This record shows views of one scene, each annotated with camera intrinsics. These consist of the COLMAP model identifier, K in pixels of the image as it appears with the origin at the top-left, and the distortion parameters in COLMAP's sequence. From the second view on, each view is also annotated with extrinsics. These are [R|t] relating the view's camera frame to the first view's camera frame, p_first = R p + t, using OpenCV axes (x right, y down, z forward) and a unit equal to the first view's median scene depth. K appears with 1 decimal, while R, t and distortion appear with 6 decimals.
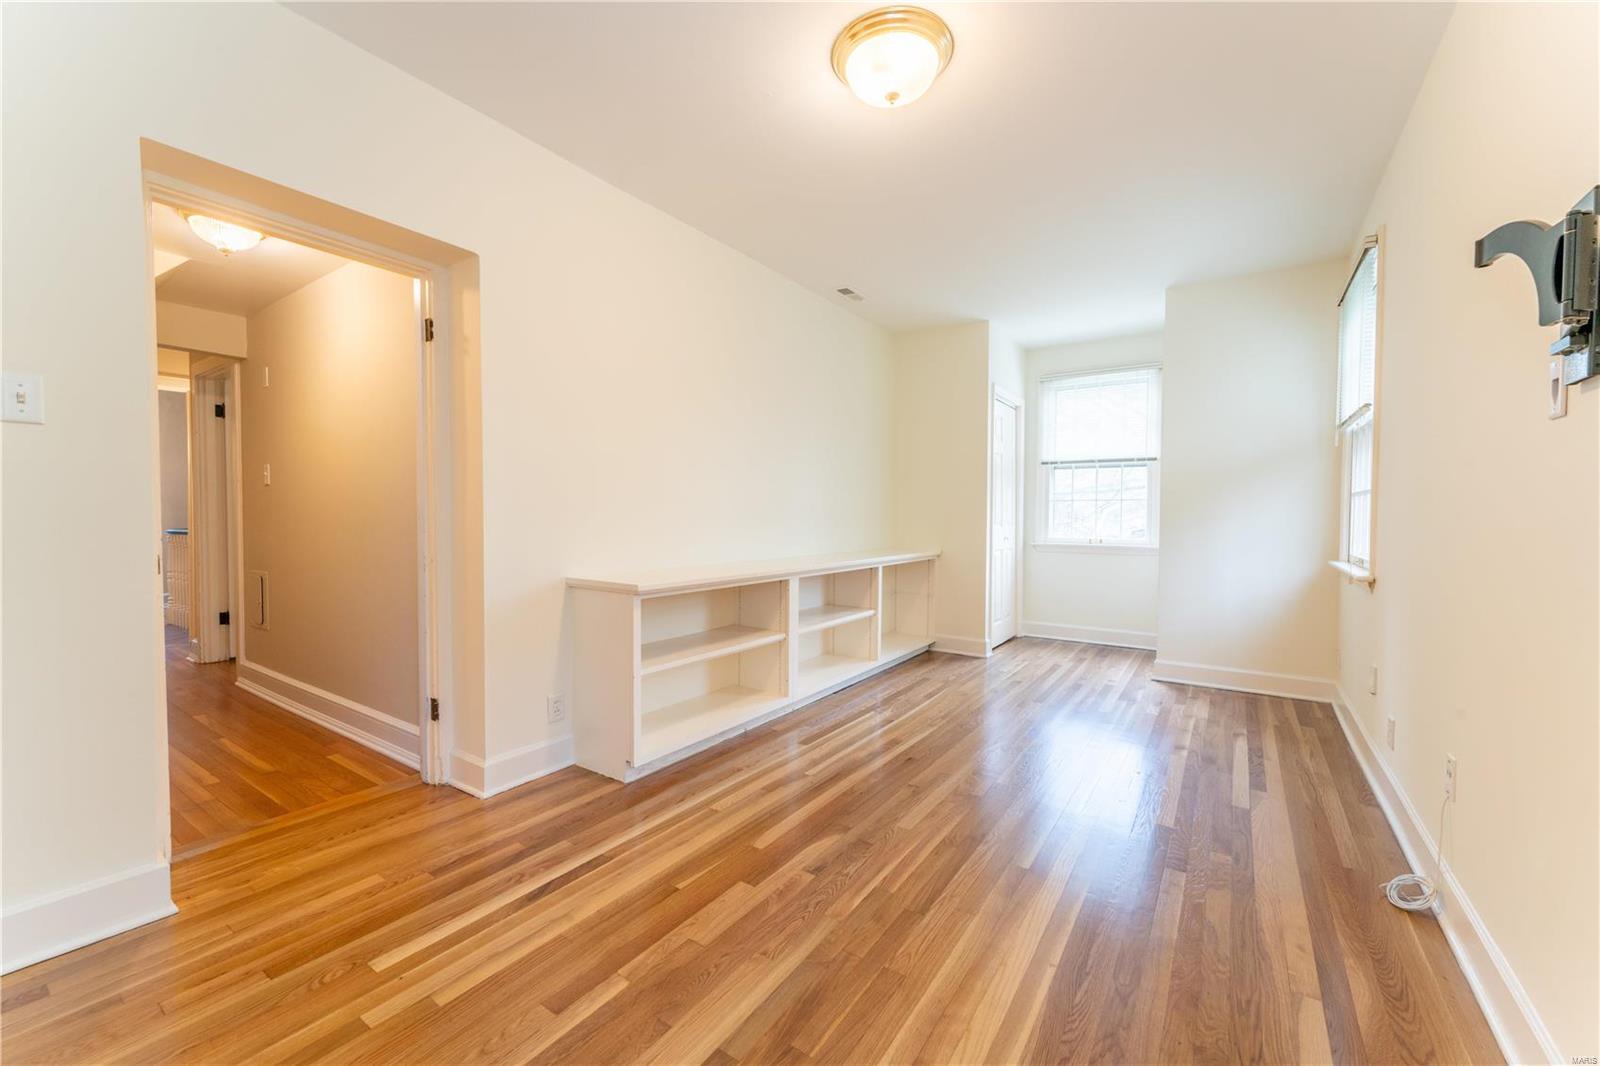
lens RADIAL K [[632.7, 0, 800.0], [0, 632.7, 533.0], [0, 0, 1]] dist [0.001832, 0.000112]
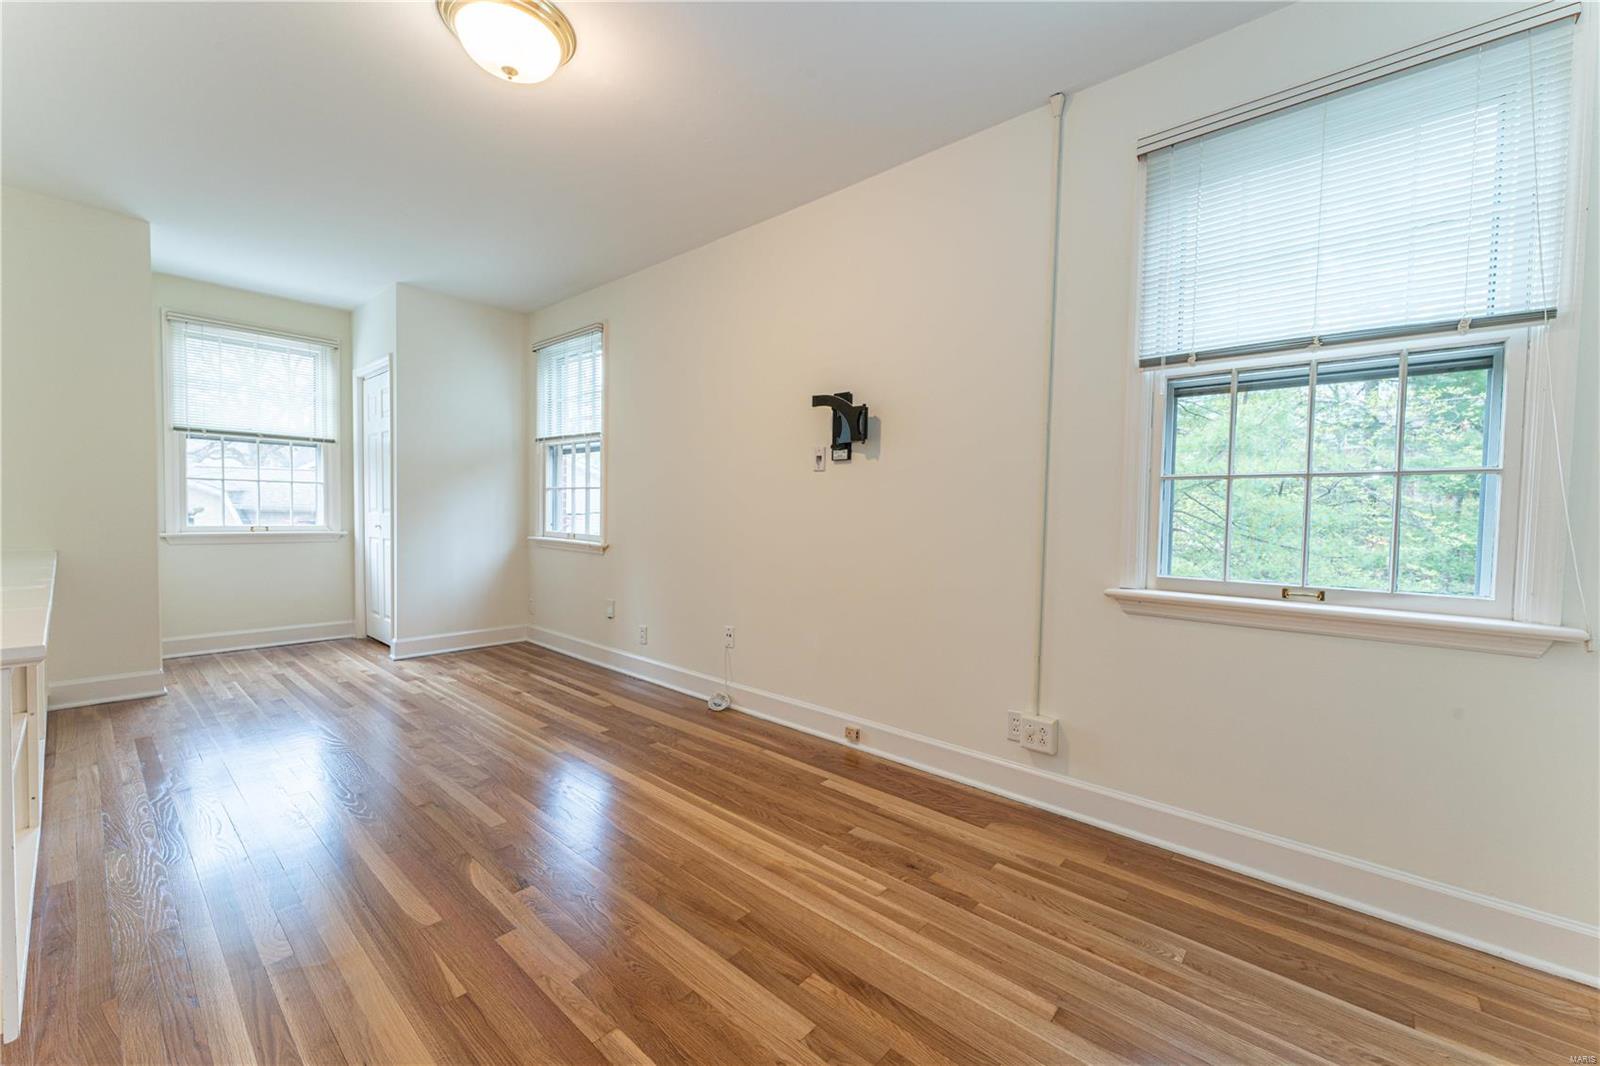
lens RADIAL K [[632.7, 0, 800.0], [0, 632.7, 533.0], [0, 0, 1]] dist [0.001832, 0.000112]
pose [[0.114833, -0.037897, 0.992662, -0.602997], [0.009122, 0.999270, 0.037094, -0.013039], [-0.993343, 0.004795, 0.115095, 0.346730]]
